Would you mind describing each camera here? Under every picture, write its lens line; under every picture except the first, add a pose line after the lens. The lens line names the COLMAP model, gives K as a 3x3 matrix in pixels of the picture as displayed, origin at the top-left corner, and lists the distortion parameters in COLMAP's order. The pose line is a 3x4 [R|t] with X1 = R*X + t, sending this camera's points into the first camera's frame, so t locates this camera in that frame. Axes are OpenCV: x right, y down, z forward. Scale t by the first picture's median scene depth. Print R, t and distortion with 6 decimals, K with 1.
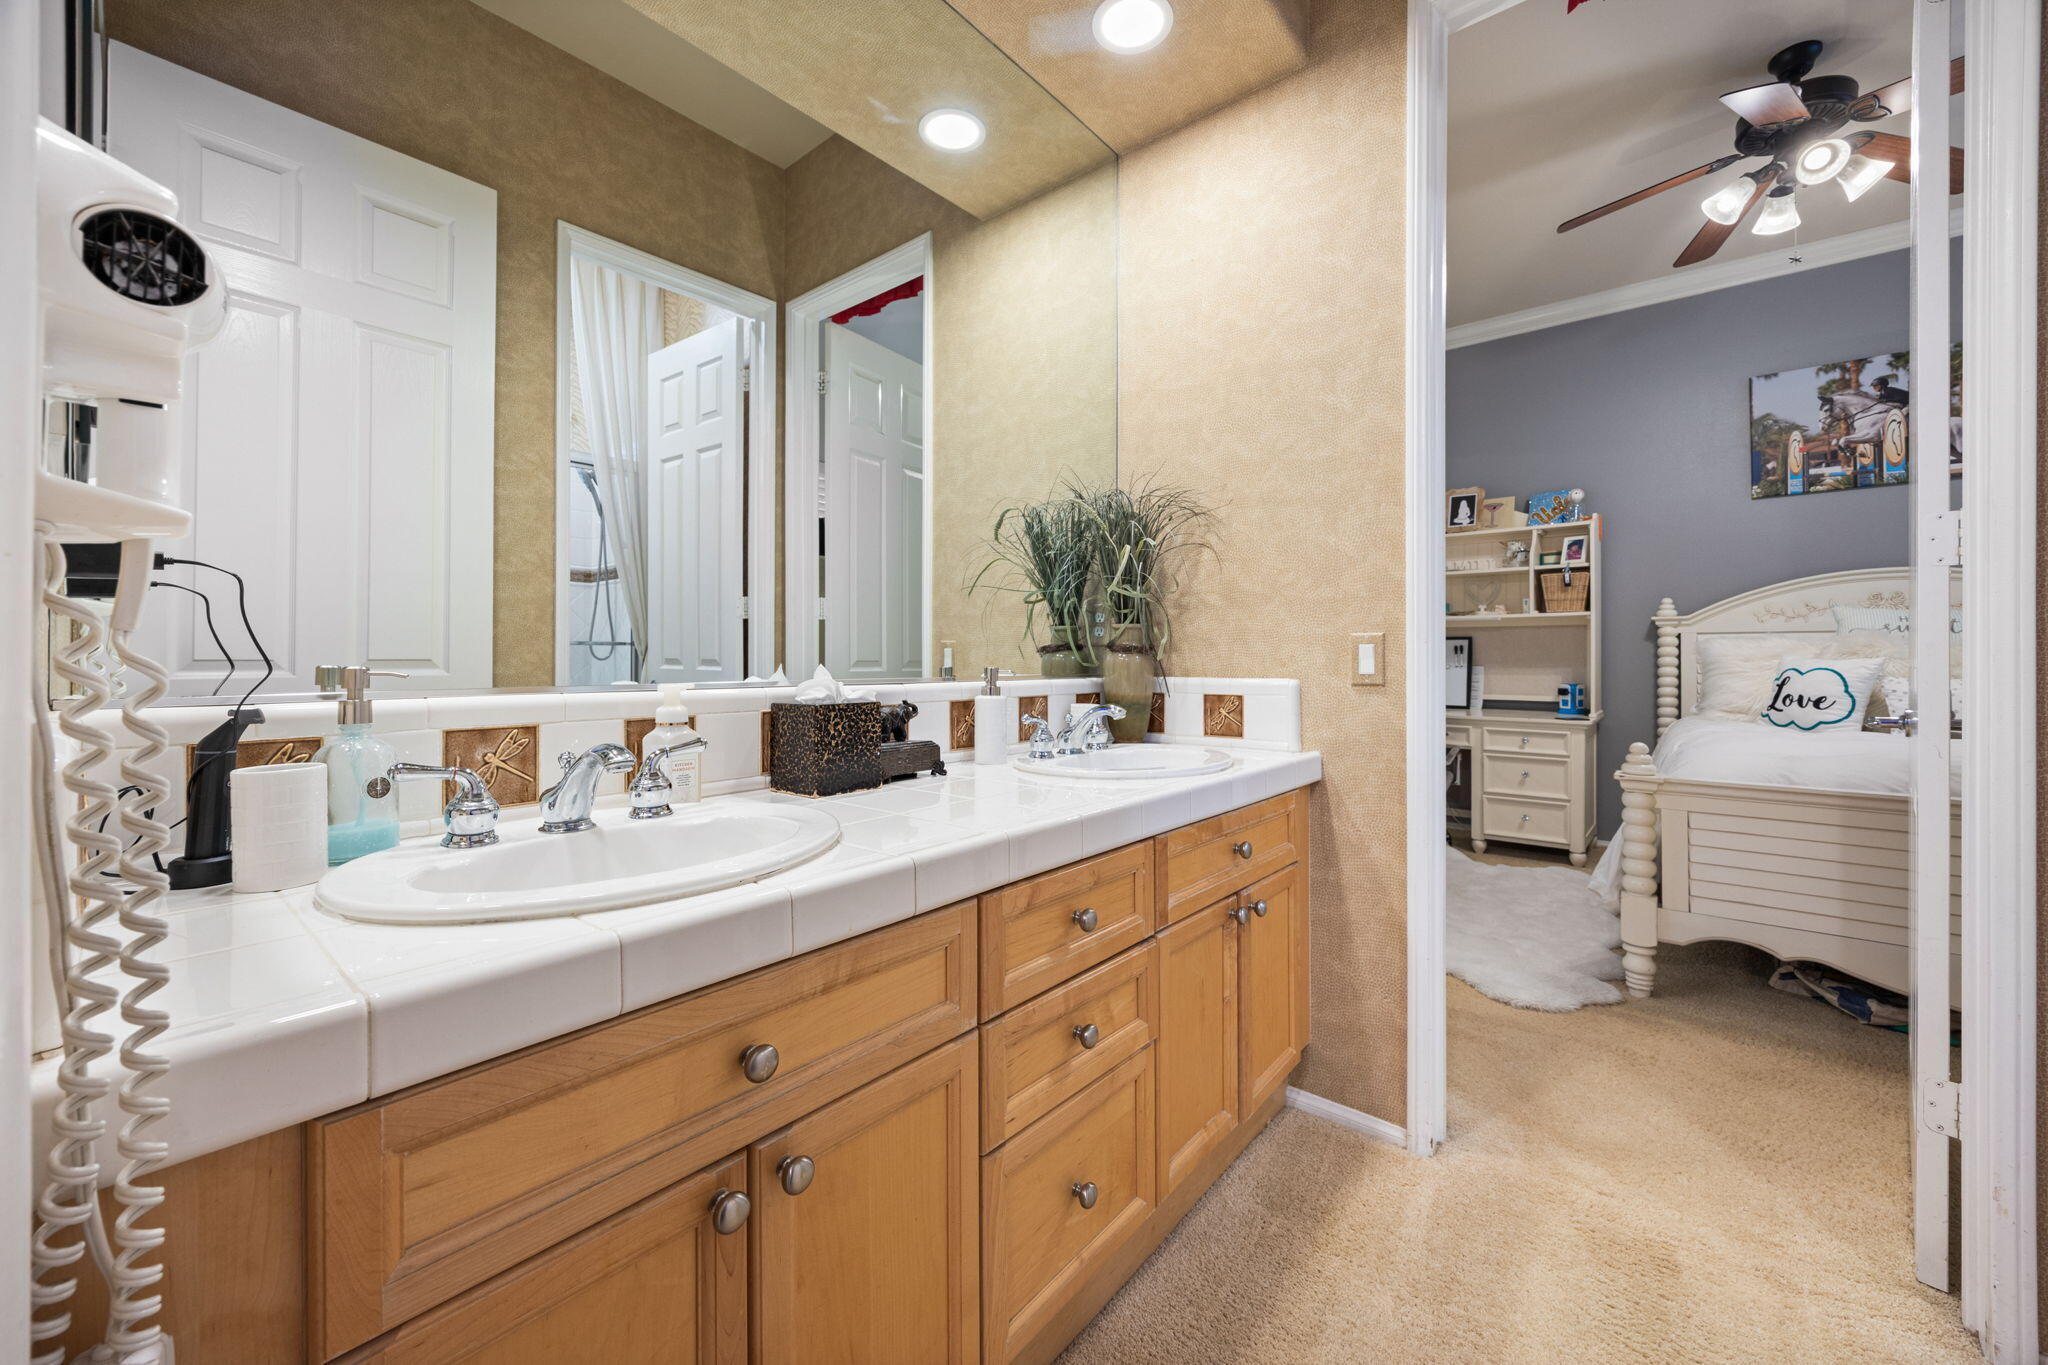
lens RADIAL K [[787.7, 0, 1030.2], [0, 787.7, 665.5], [0, 0, 1]] dist [-0.001403, -0.000031]
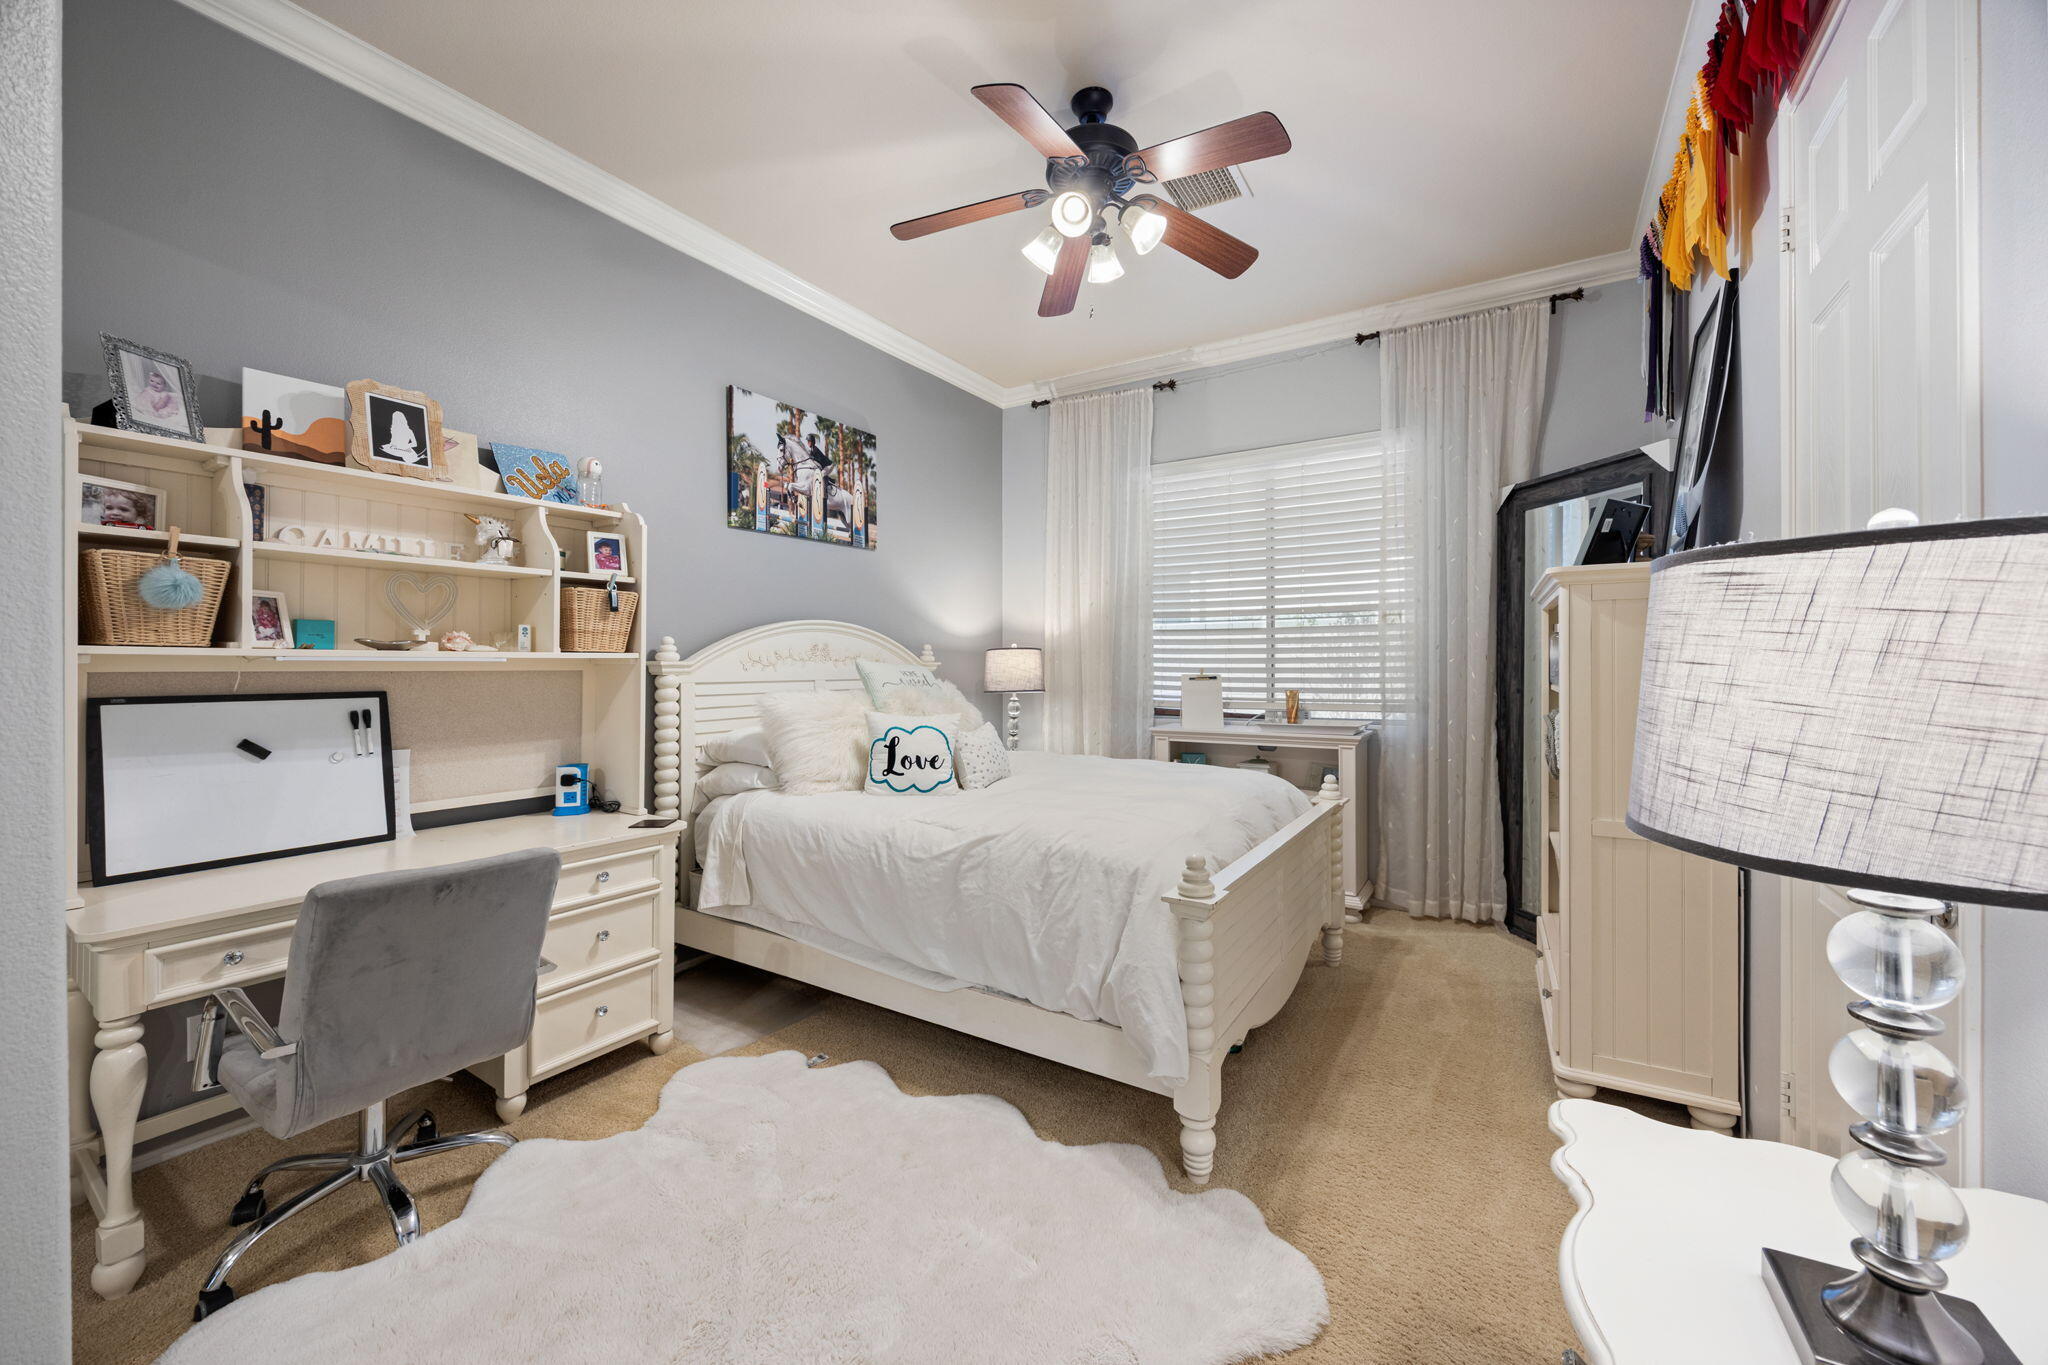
lens RADIAL K [[794.8, 0, 1022.5], [0, 794.8, 661.6], [0, 0, 1]] dist [-0.002567, -0.000186]
pose [[-0.144427, 0.006369, 0.989495, 0.013905], [0.015751, 0.999867, -0.004137, -0.055206], [-0.989390, 0.014988, -0.144508, 0.803569]]
